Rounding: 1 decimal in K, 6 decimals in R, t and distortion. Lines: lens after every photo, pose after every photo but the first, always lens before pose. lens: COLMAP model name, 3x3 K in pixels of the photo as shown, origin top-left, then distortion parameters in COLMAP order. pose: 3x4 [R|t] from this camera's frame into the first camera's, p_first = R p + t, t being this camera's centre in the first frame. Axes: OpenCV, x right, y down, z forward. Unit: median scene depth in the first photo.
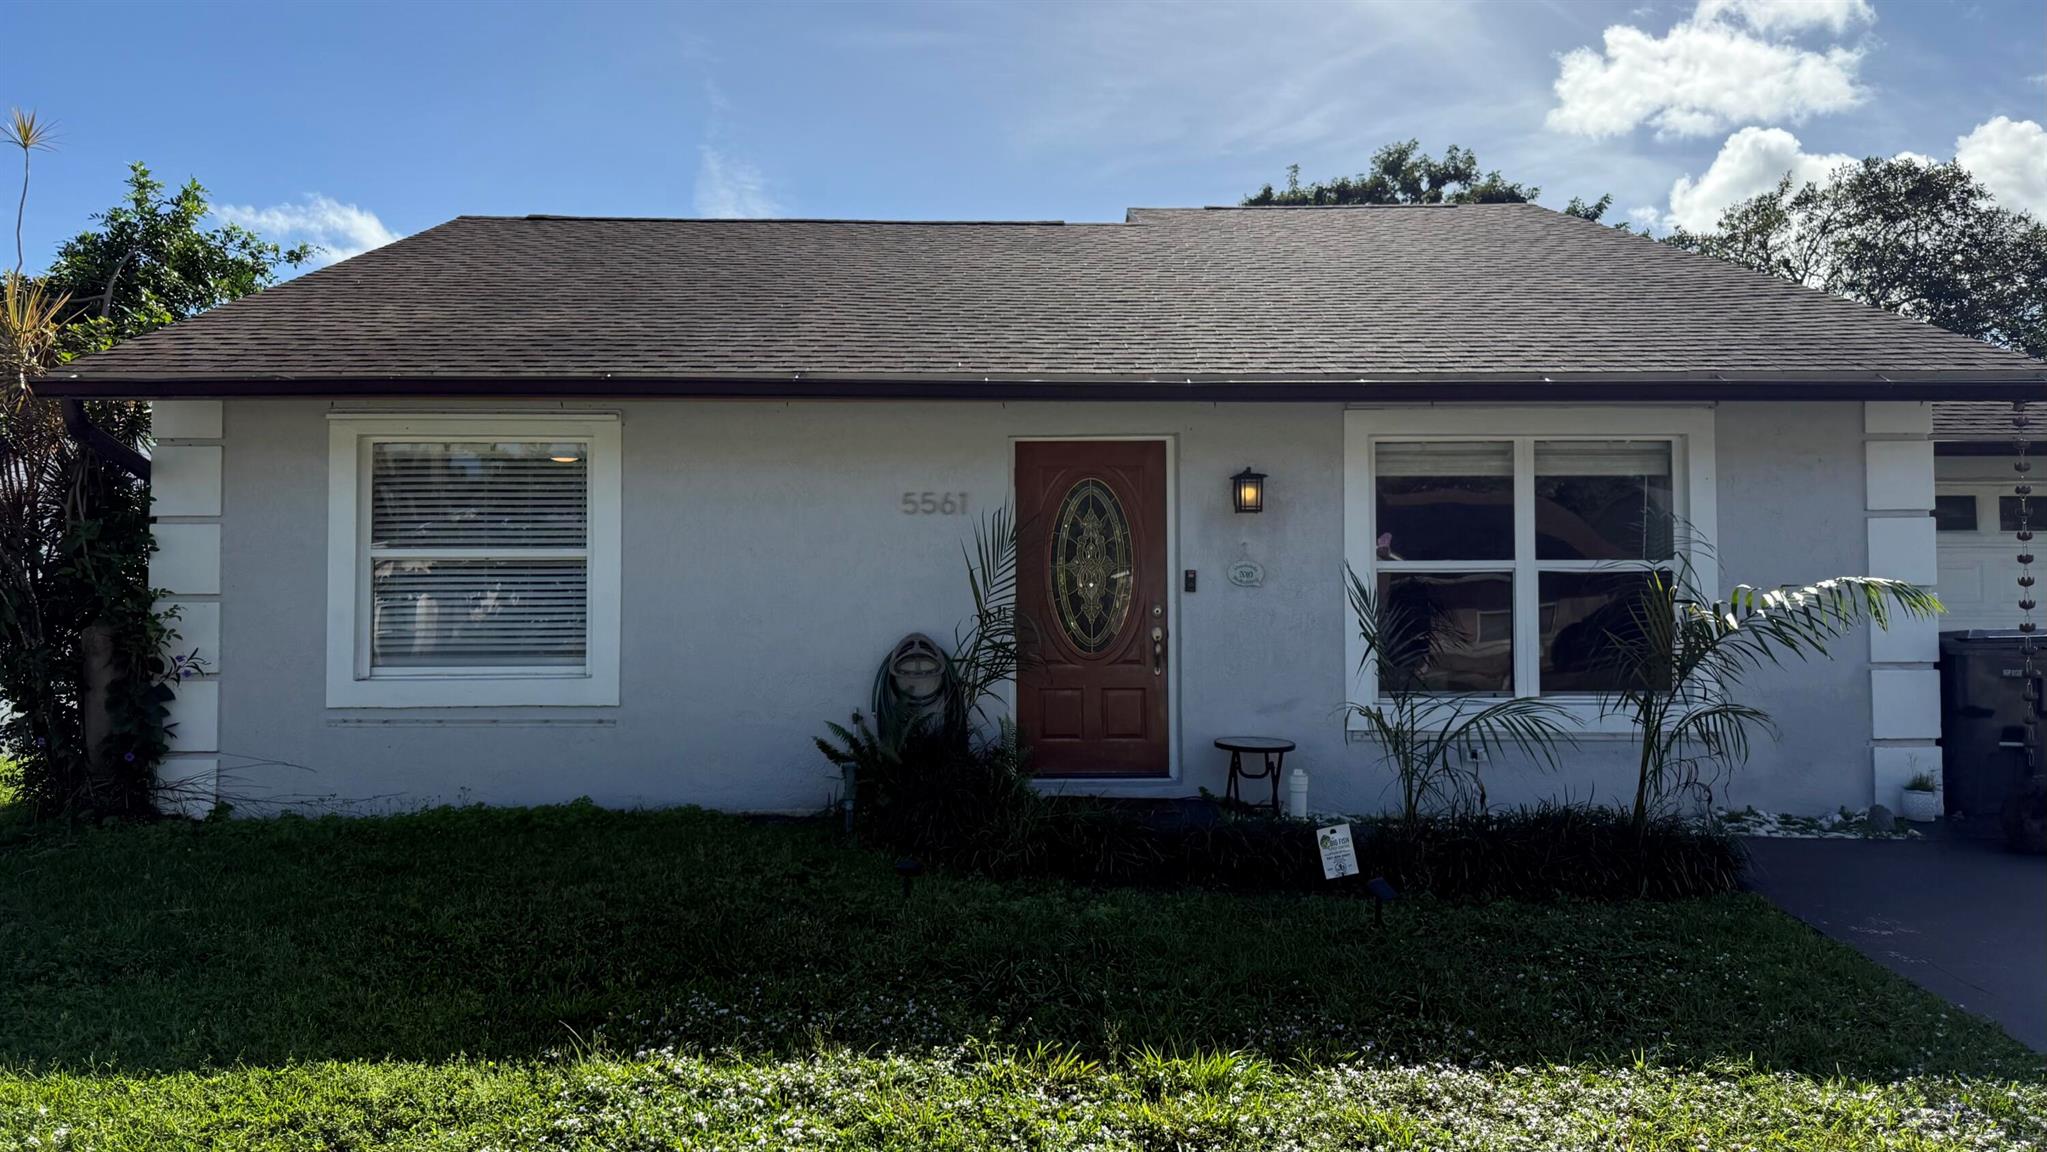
lens RADIAL K [[1476.8, 0, 1023.5], [0, 1476.8, 576.0], [0, 0, 1]] dist [0.072163, -0.104487]
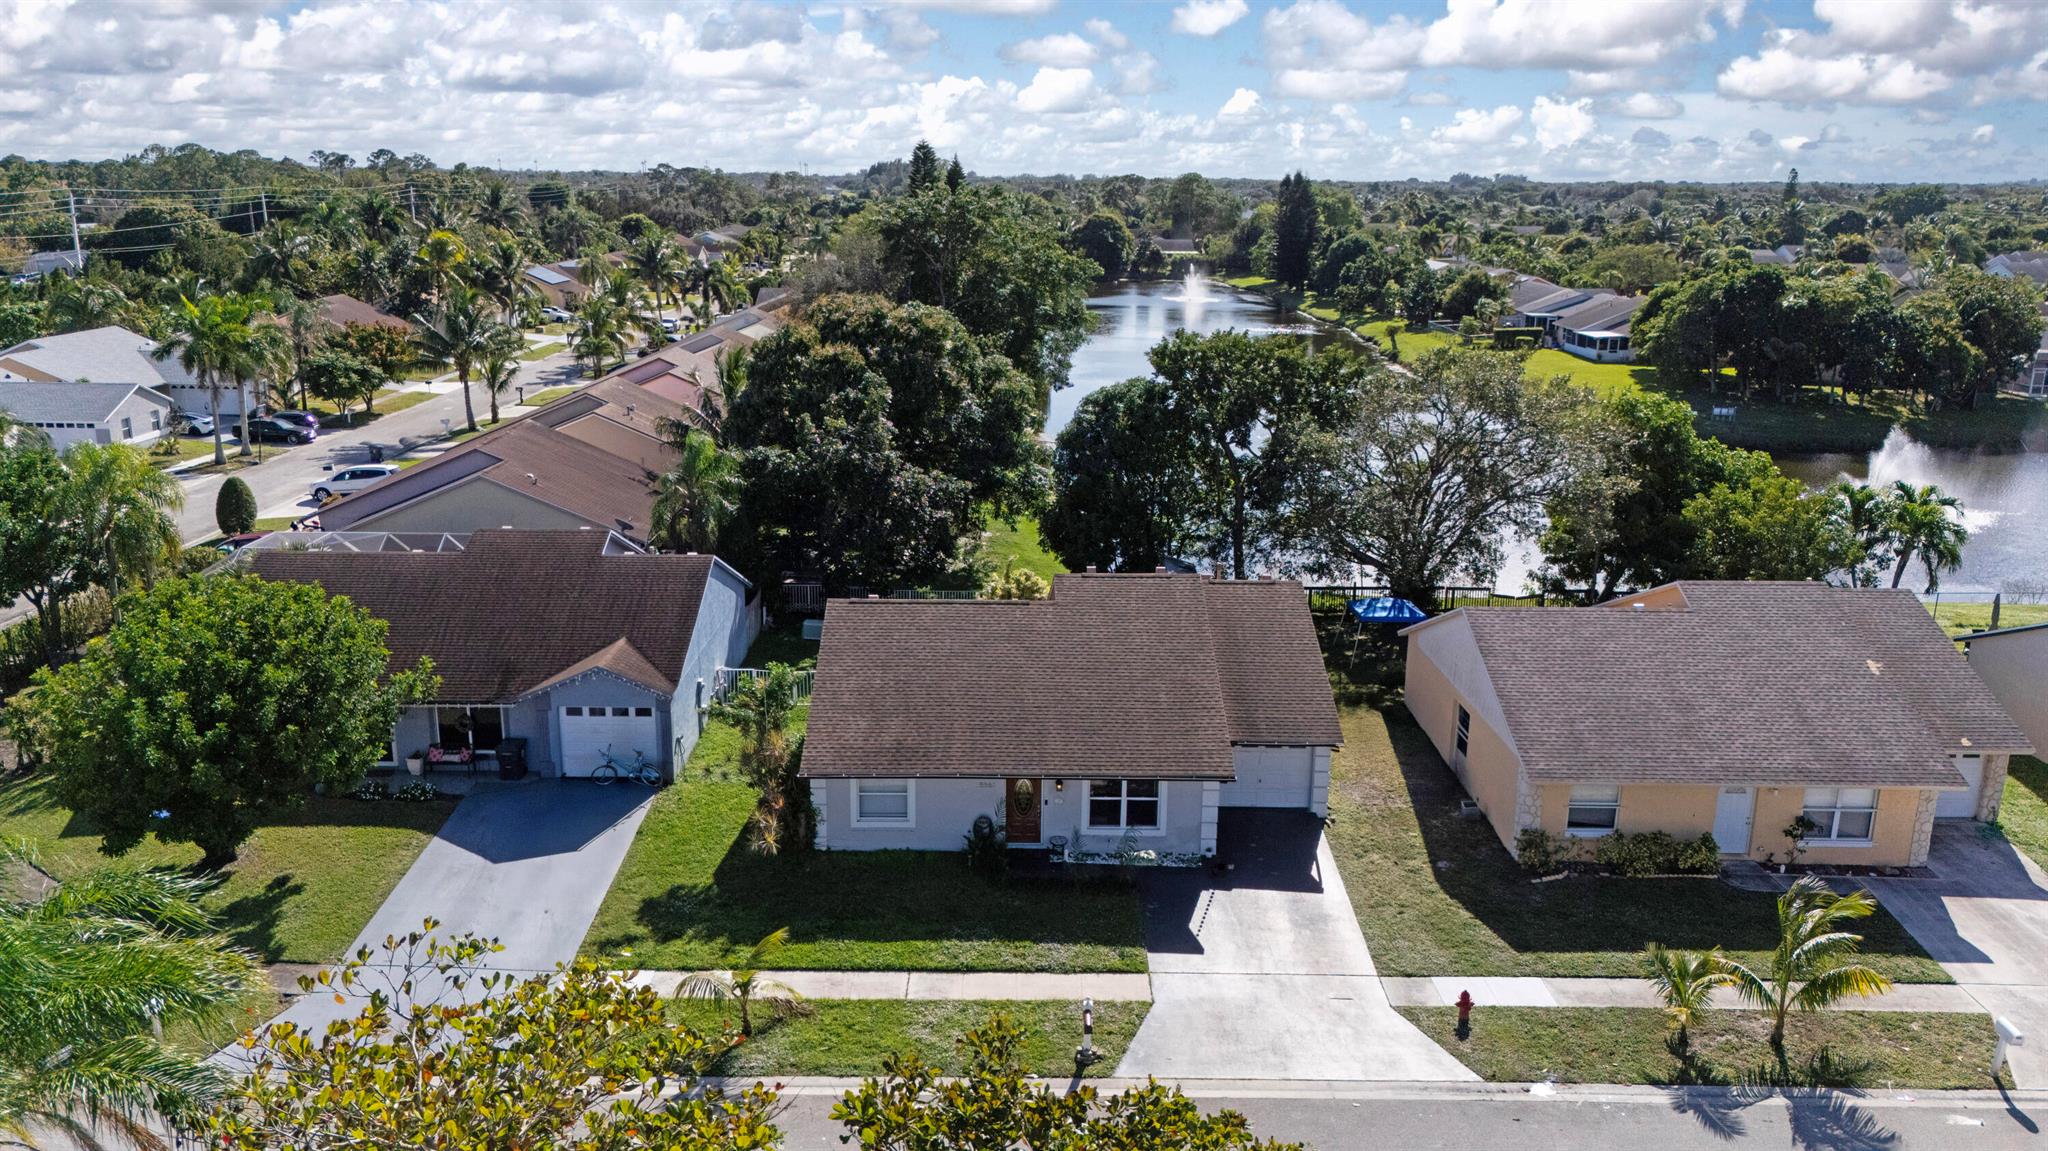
lens RADIAL K [[1501.1, 0, 1024.0], [0, 1501.1, 575.5], [0, 0, 1]] dist [0.061540, -0.043355]
pose [[0.999756, 0.018110, -0.012646, 0.092386], [-0.013578, 0.955446, 0.294852, -1.920374], [0.017422, -0.294609, 0.955459, -2.997615]]
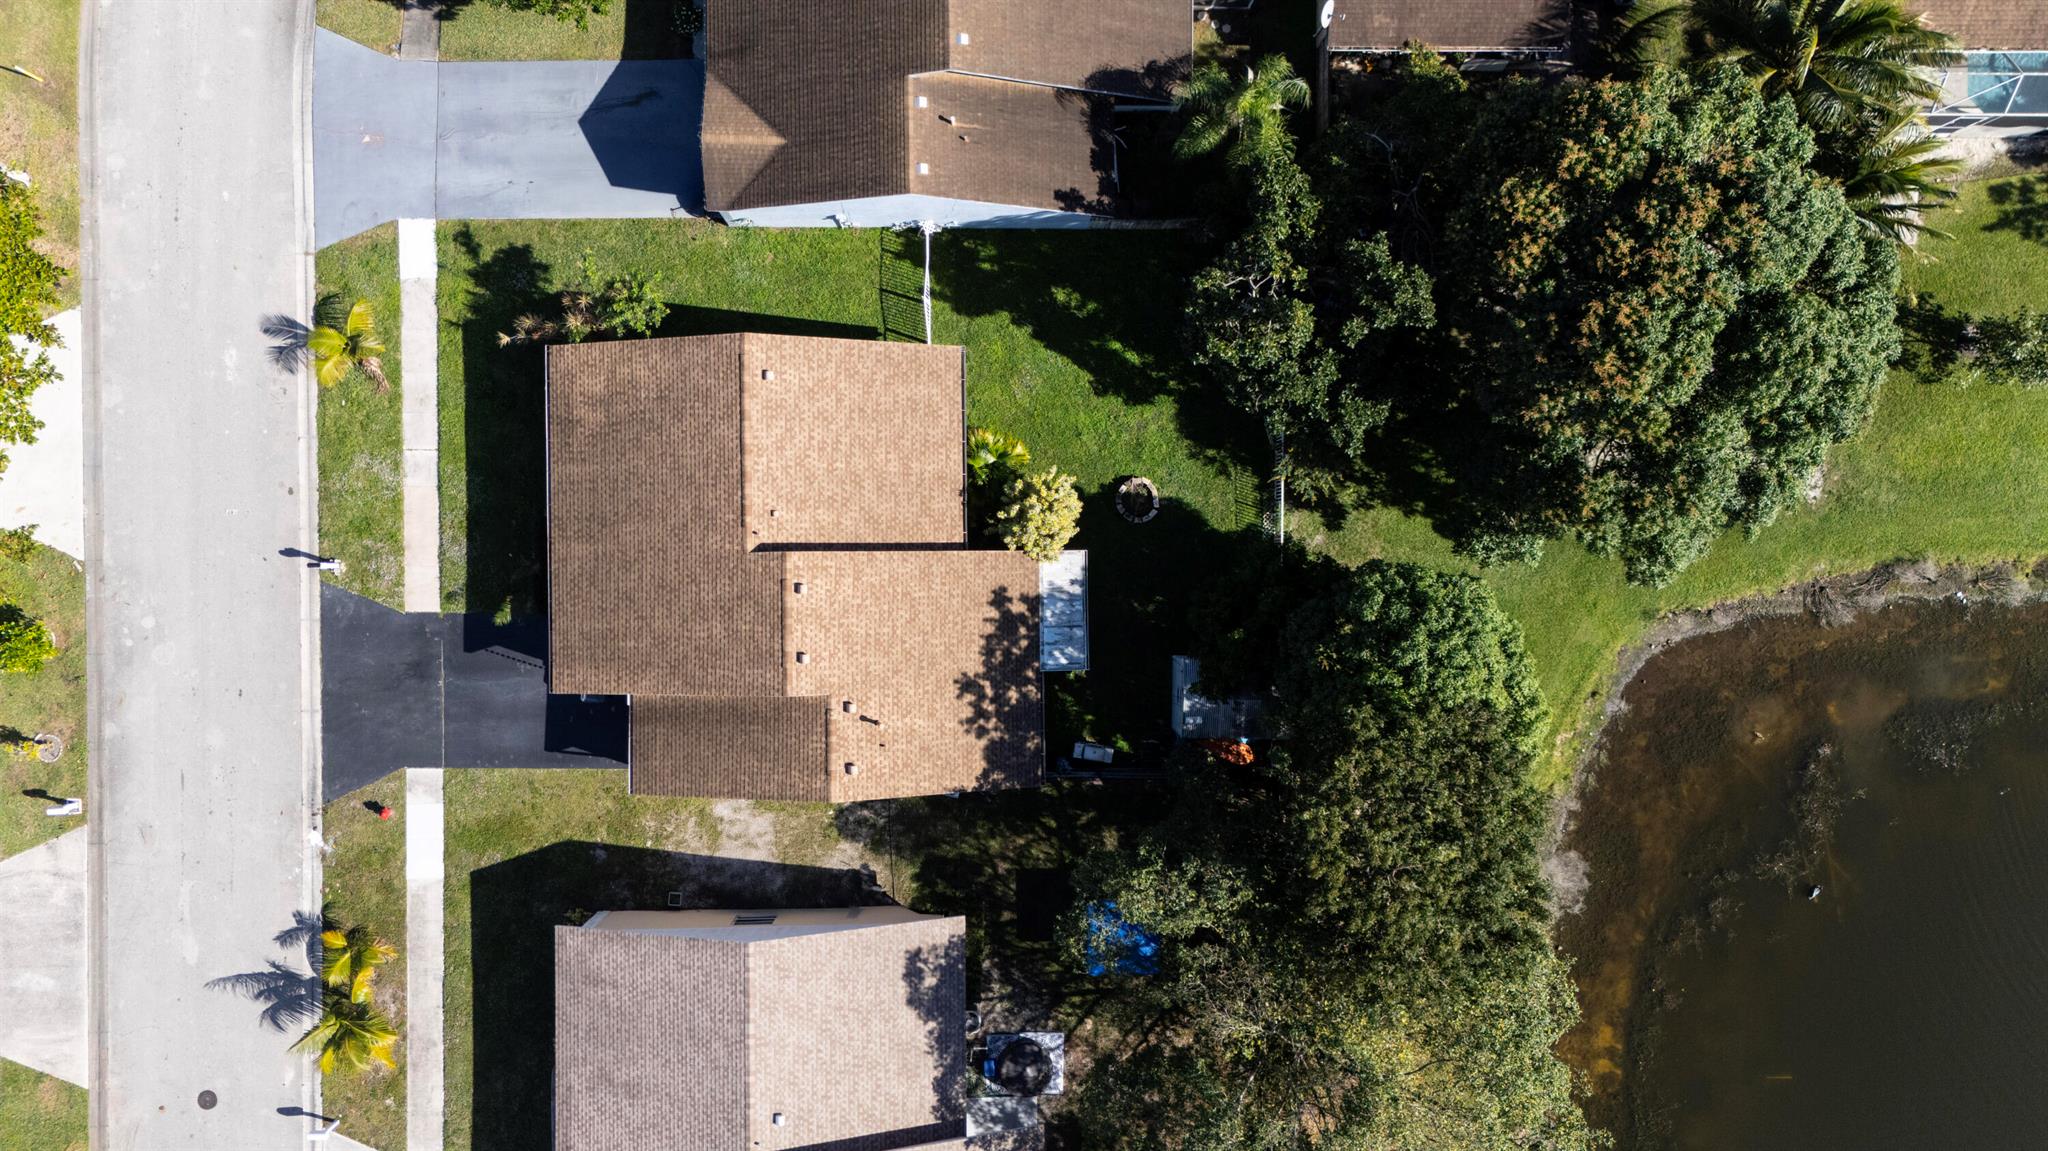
lens RADIAL K [[1501.1, 0, 1024.0], [0, 1501.1, 575.5], [0, 0, 1]] dist [0.061540, -0.043355]
pose [[-0.021362, 0.999758, 0.005201, 0.168617], [0.013168, -0.004921, 0.999901, -5.484387], [0.999685, 0.021428, -0.013060, 2.669622]]
